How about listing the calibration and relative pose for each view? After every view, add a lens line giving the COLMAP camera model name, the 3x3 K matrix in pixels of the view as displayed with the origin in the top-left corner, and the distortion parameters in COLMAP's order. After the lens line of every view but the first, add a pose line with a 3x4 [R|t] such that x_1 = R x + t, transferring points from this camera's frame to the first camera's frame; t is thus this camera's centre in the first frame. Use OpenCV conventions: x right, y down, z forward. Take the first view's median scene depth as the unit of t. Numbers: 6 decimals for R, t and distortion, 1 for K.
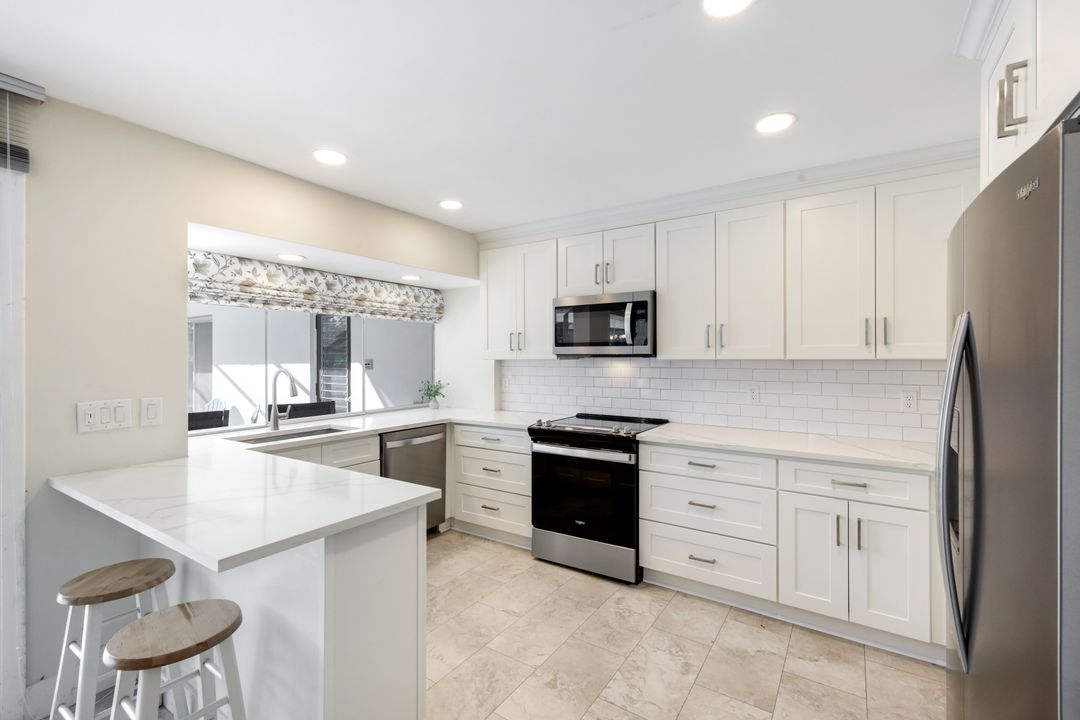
lens RADIAL K [[472.2, 0, 540.0], [0, 472.2, 360.0], [0, 0, 1]] dist [0.002697, 0.000185]
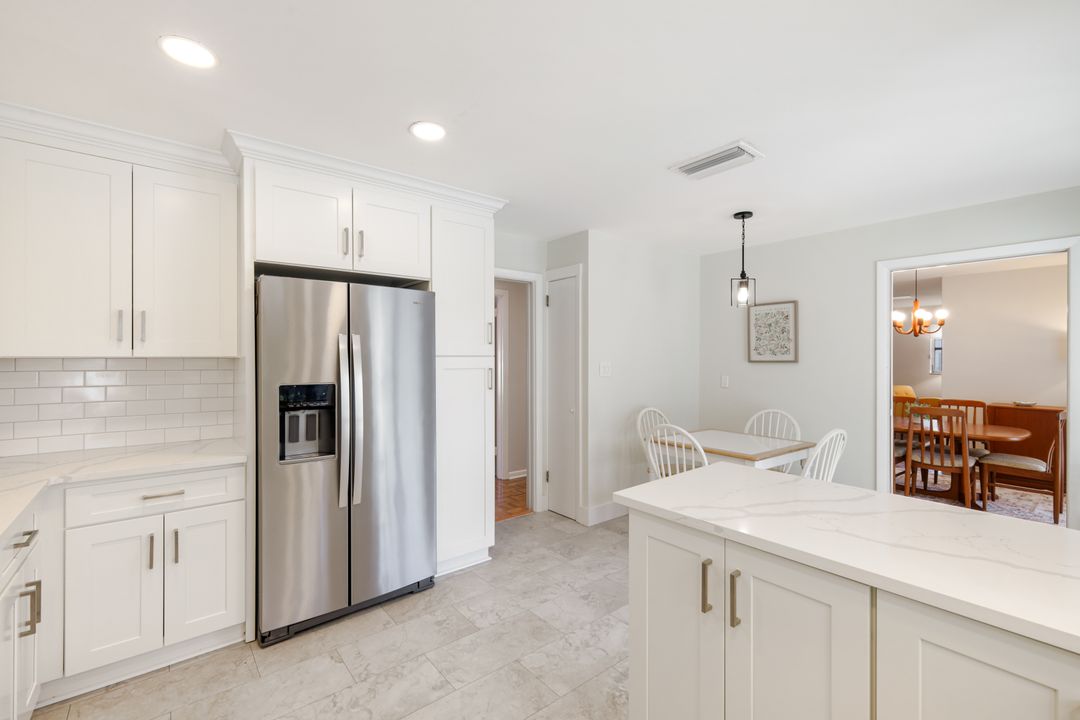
lens RADIAL K [[472.2, 0, 540.0], [0, 472.2, 360.0], [0, 0, 1]] dist [0.002697, 0.000185]
pose [[-0.953123, -0.000389, 0.302581, -0.108046], [0.001116, 0.999988, 0.004803, -0.003286], [-0.302580, 0.004915, -0.953111, 1.188648]]
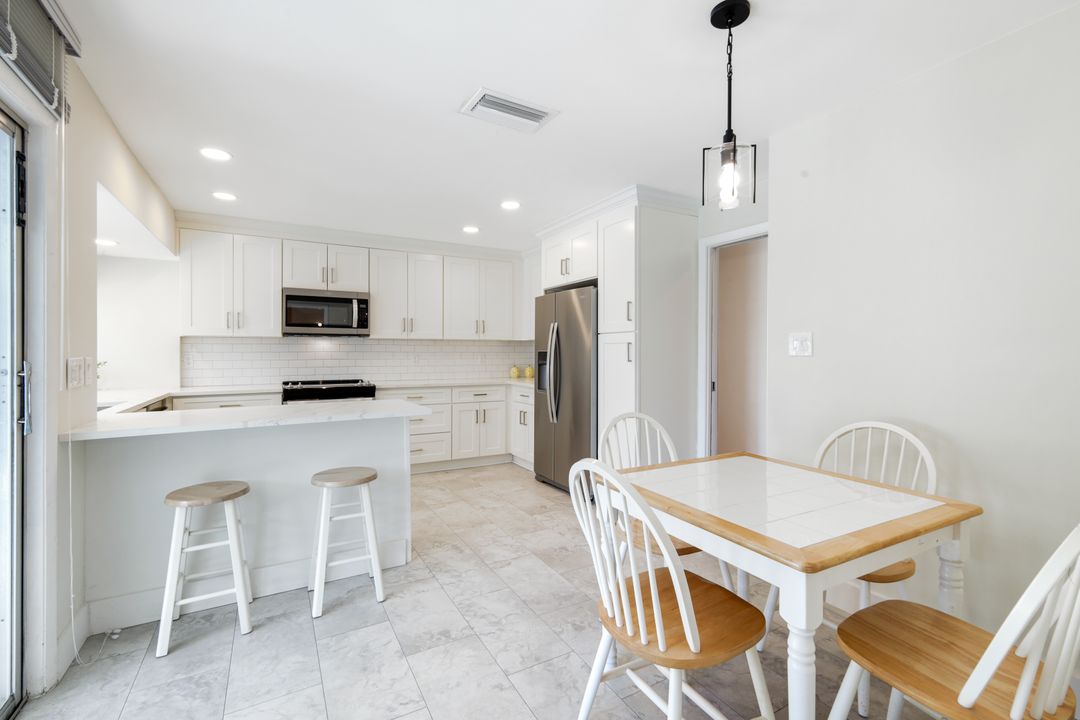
lens RADIAL K [[472.2, 0, 540.0], [0, 472.2, 360.0], [0, 0, 1]] dist [0.002697, 0.000185]
pose [[0.457710, -0.012046, 0.889020, -0.864774], [0.000912, 0.999914, 0.013079, 0.050396], [-0.889101, -0.005175, 0.457682, -0.194054]]
